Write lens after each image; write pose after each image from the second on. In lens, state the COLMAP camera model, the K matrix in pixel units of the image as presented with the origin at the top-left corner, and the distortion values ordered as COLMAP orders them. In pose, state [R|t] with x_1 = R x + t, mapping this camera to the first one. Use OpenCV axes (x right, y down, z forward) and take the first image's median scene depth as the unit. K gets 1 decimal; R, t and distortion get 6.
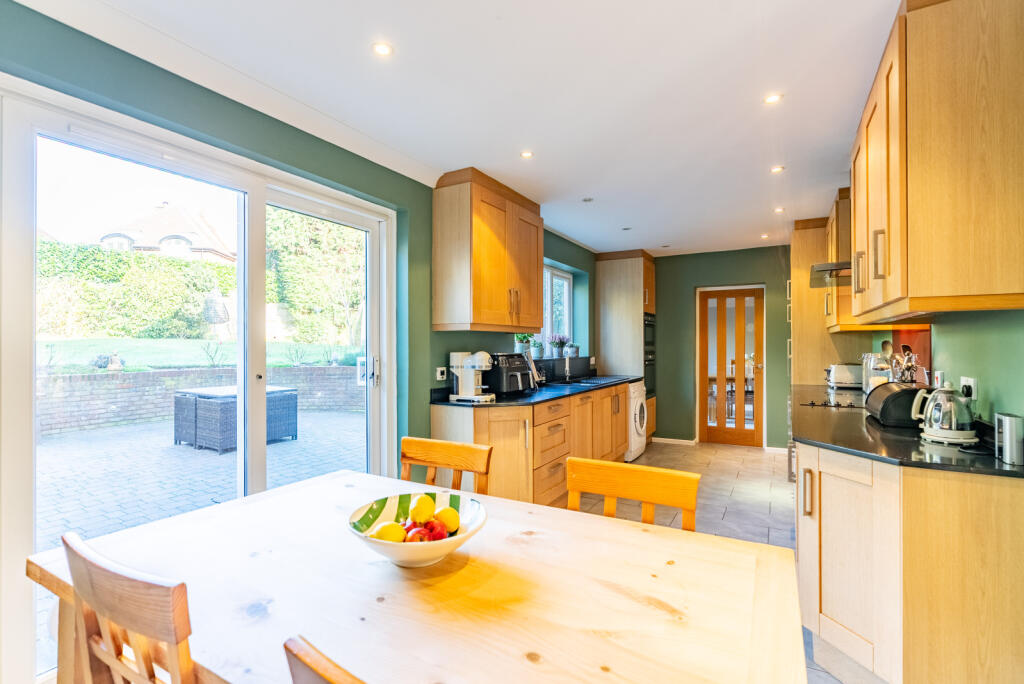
lens RADIAL K [[471.7, 0, 515.3], [0, 471.7, 341.8], [0, 0, 1]] dist [-0.000753, 0.000974]
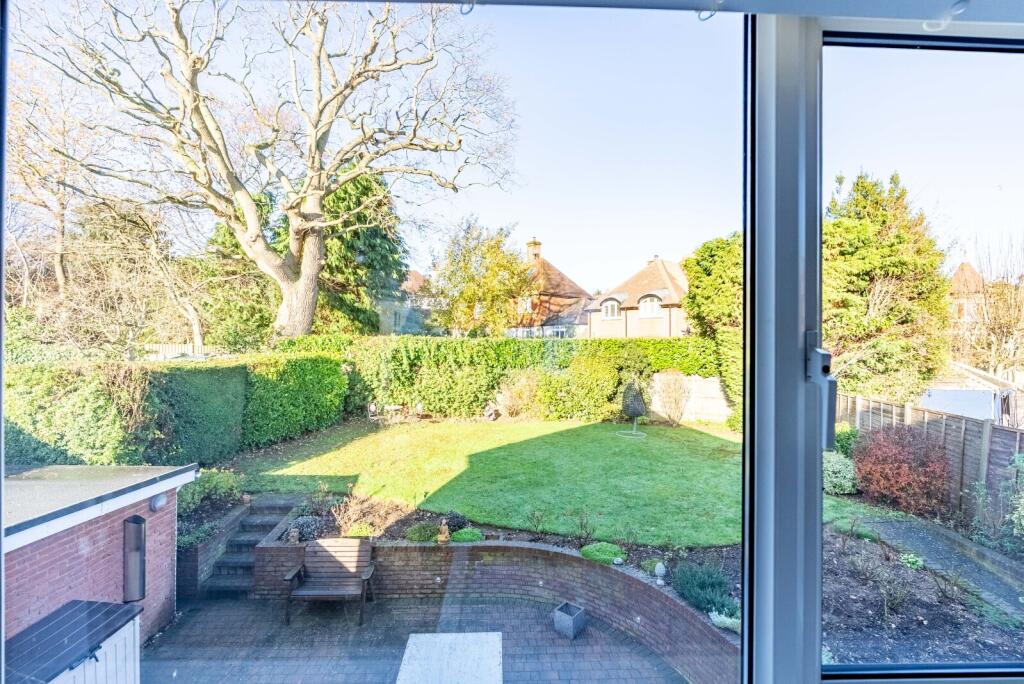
lens RADIAL K [[474.3, 0, 515.4], [0, 474.3, 342.2], [0, 0, 1]] dist [-0.009842, 0.000195]
pose [[0.520689, -0.000435, -0.853747, 0.107917], [-0.002506, 0.999995, -0.002038, -0.379145], [0.853743, 0.003201, 0.520685, 0.622729]]
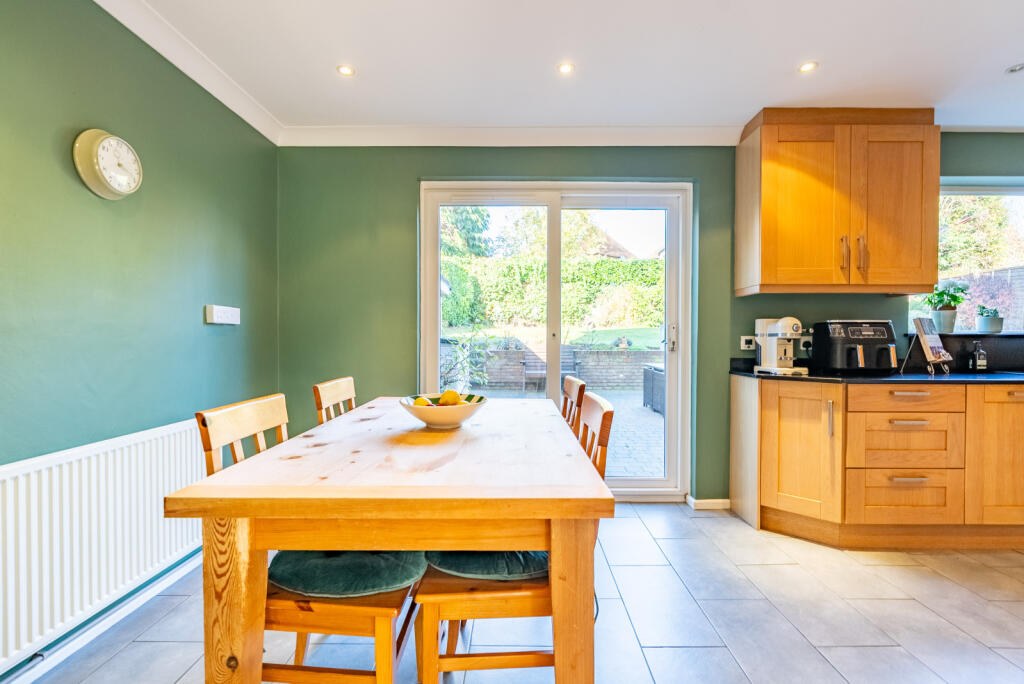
lens RADIAL K [[471.7, 0, 515.3], [0, 471.7, 341.8], [0, 0, 1]] dist [-0.000753, 0.000974]
pose [[0.490651, 0.011369, -0.871282, 0.189802], [0.001011, 0.999907, 0.013617, 0.023292], [0.871355, -0.007562, 0.490594, 0.064017]]
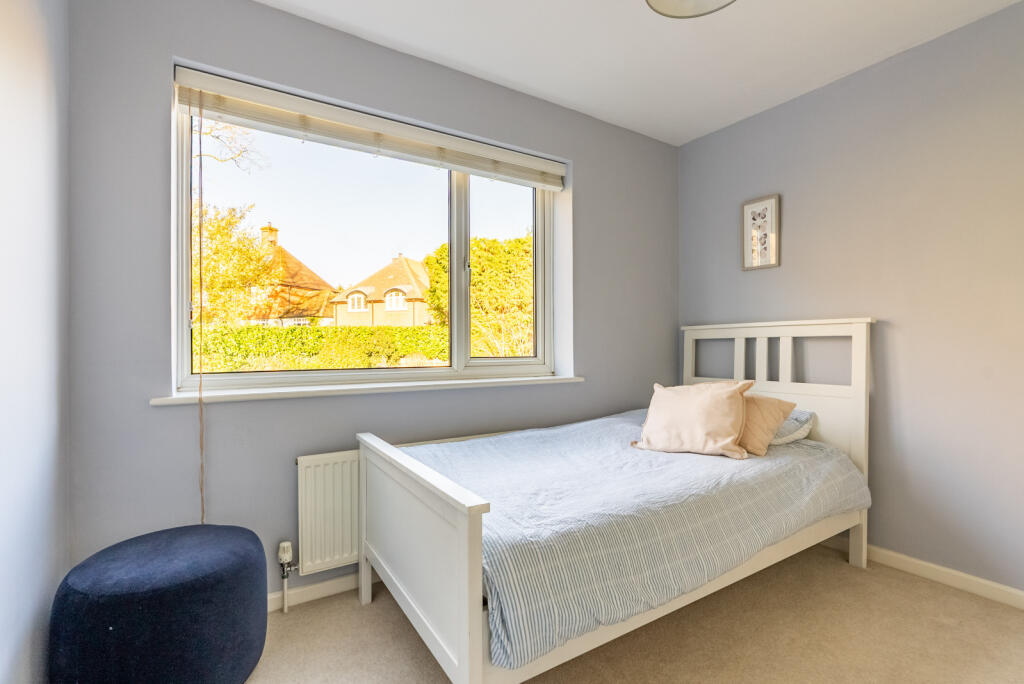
lens RADIAL K [[474.3, 0, 515.4], [0, 474.3, 342.2], [0, 0, 1]] dist [-0.009842, 0.000195]
pose [[0.880569, -0.002739, -0.473911, 0.247738], [0.004243, 0.999989, 0.002104, -0.322549], [0.473900, -0.003863, 0.880570, 0.441777]]
